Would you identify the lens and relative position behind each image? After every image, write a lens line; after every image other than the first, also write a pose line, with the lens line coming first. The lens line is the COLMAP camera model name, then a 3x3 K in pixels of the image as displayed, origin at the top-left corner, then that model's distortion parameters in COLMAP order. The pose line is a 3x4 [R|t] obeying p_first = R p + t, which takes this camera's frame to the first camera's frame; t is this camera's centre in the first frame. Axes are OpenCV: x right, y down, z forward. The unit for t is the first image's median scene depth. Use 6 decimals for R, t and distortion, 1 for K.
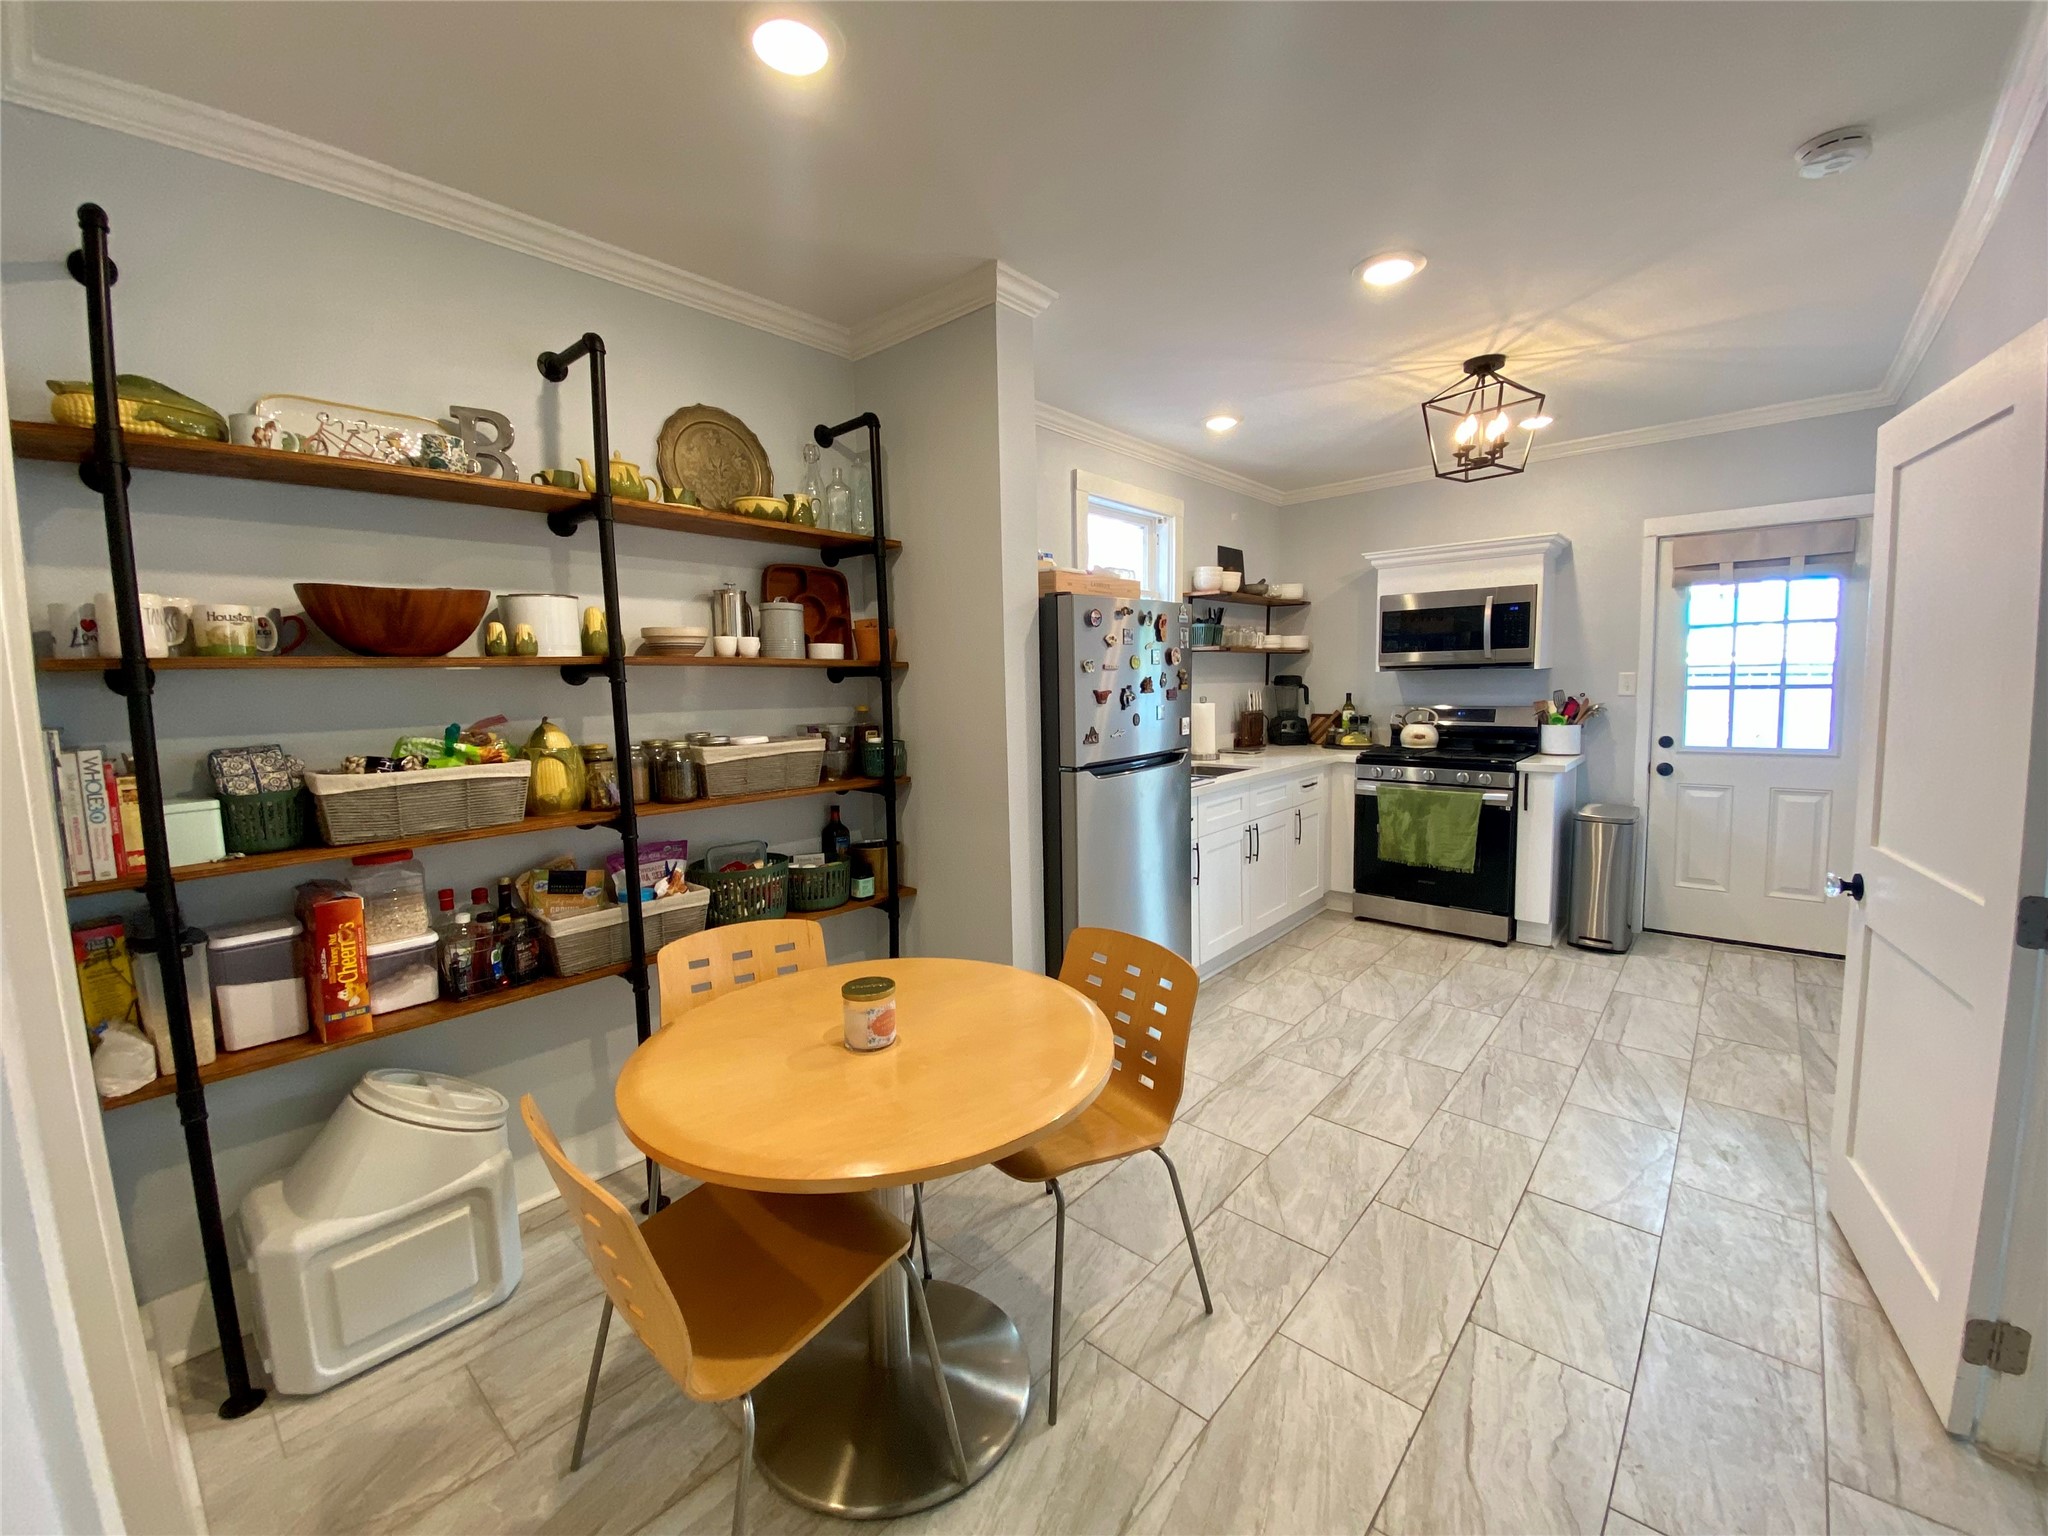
lens RADIAL K [[826.5, 0, 1017.6], [0, 826.5, 759.4], [0, 0, 1]] dist [0.018345, -0.018077]
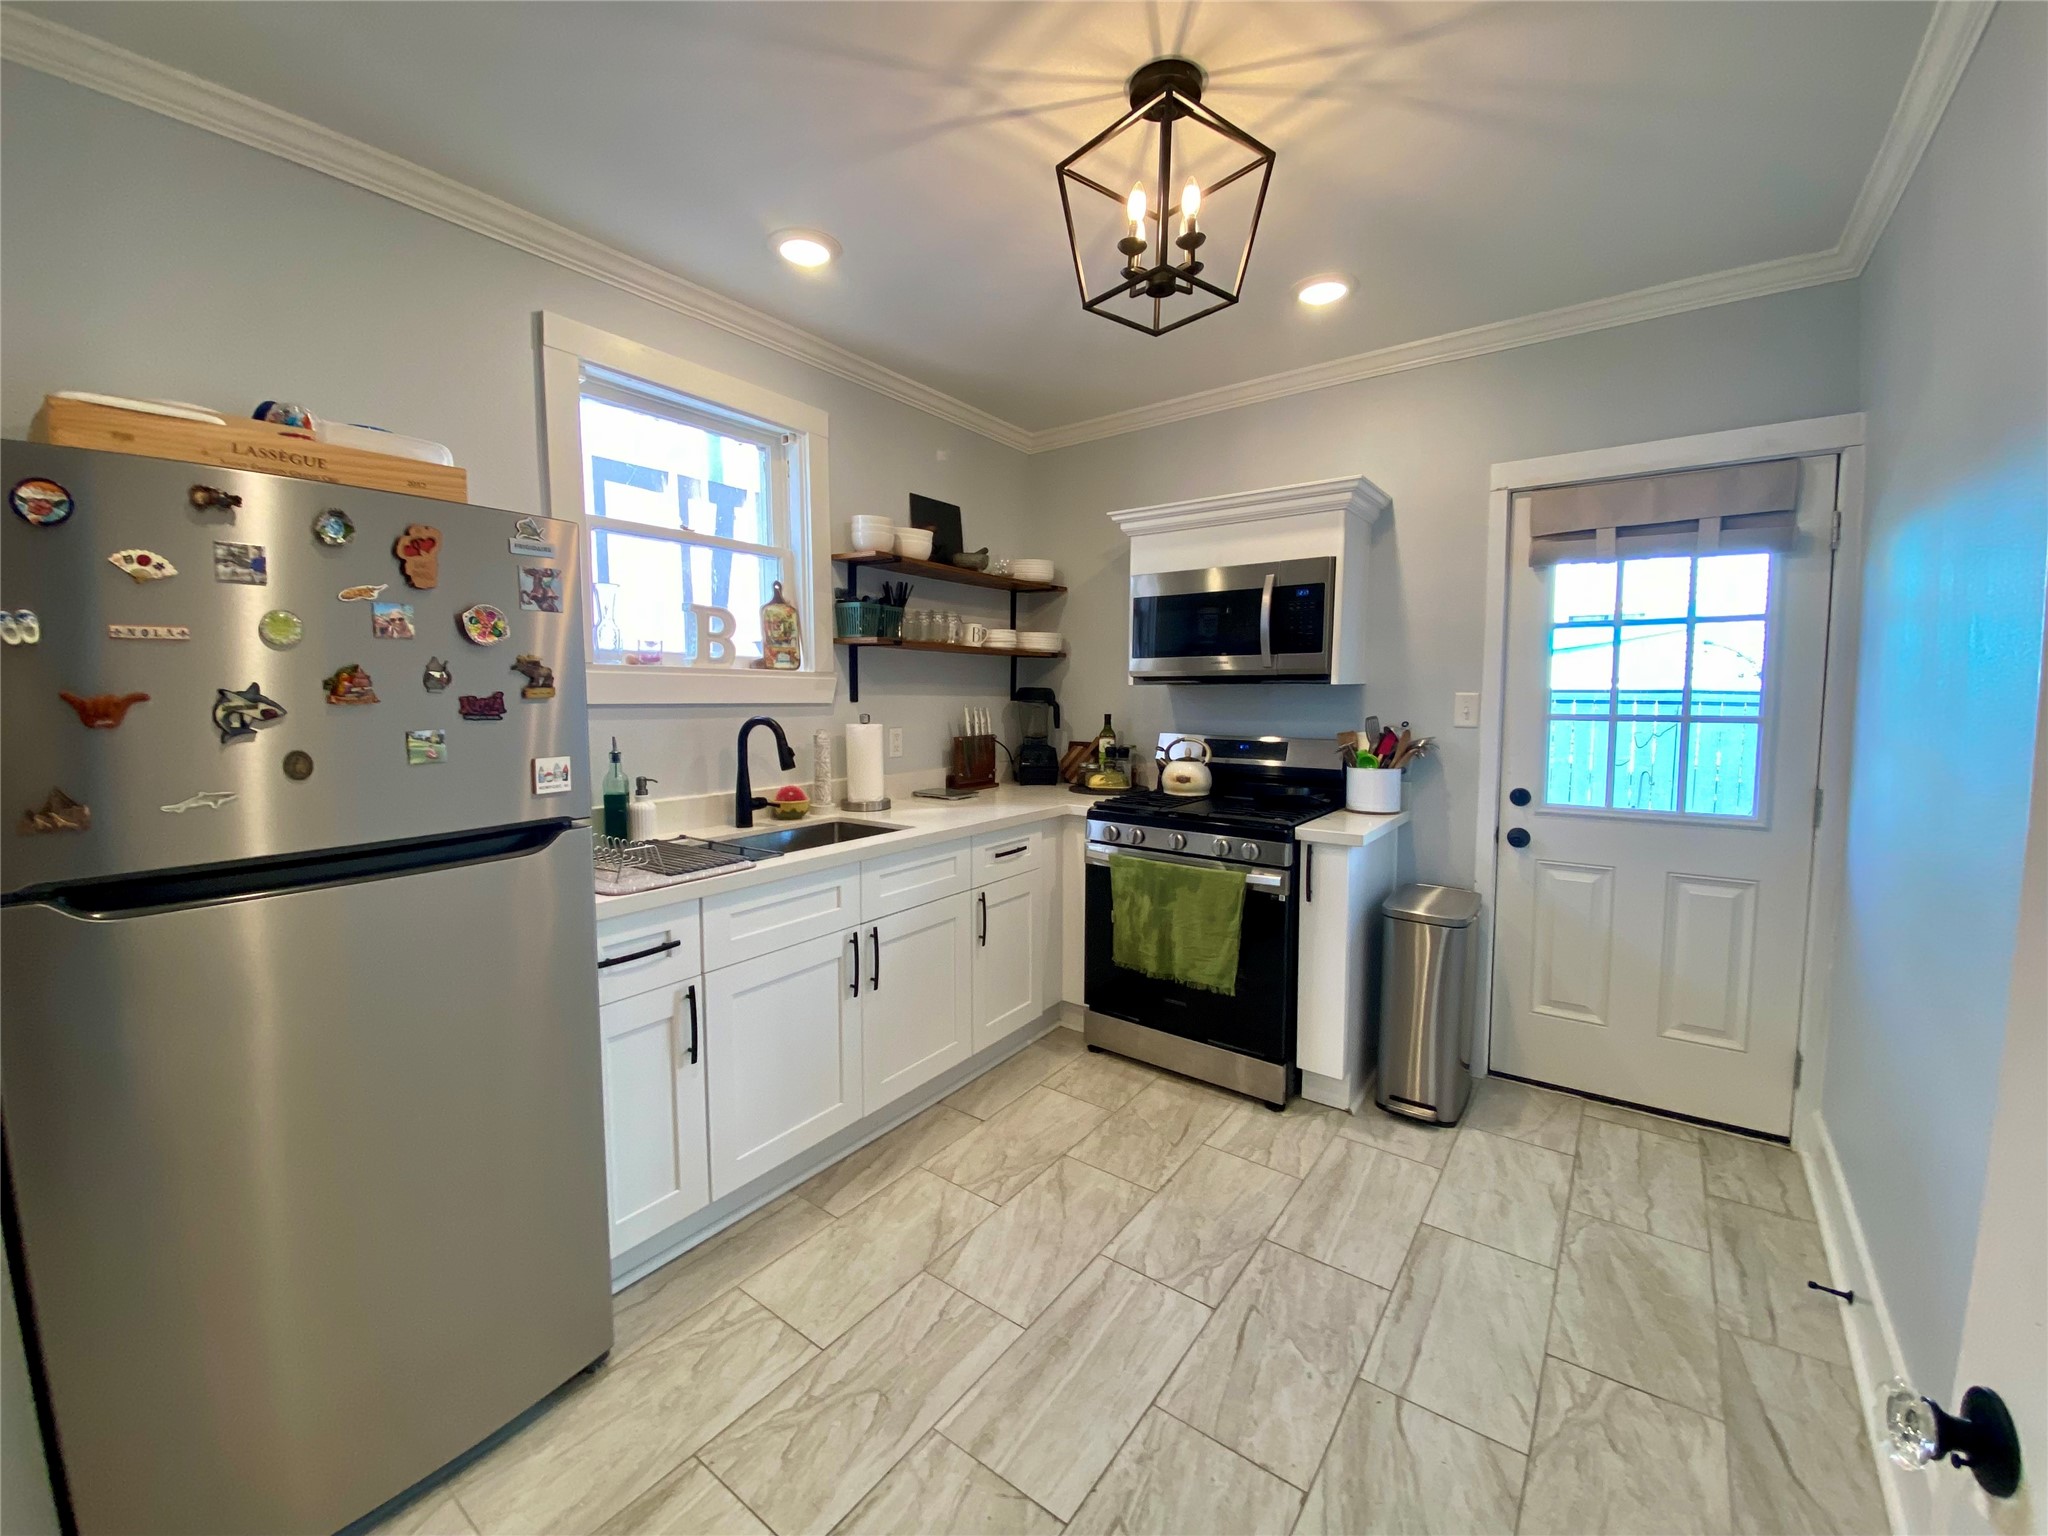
lens RADIAL K [[826.5, 0, 1017.6], [0, 826.5, 759.4], [0, 0, 1]] dist [0.018345, -0.018077]
pose [[0.996247, 0.017707, 0.084730, 0.324071], [-0.016284, 0.999715, -0.017446, -0.033881], [-0.085015, 0.016000, 0.996251, 0.370925]]
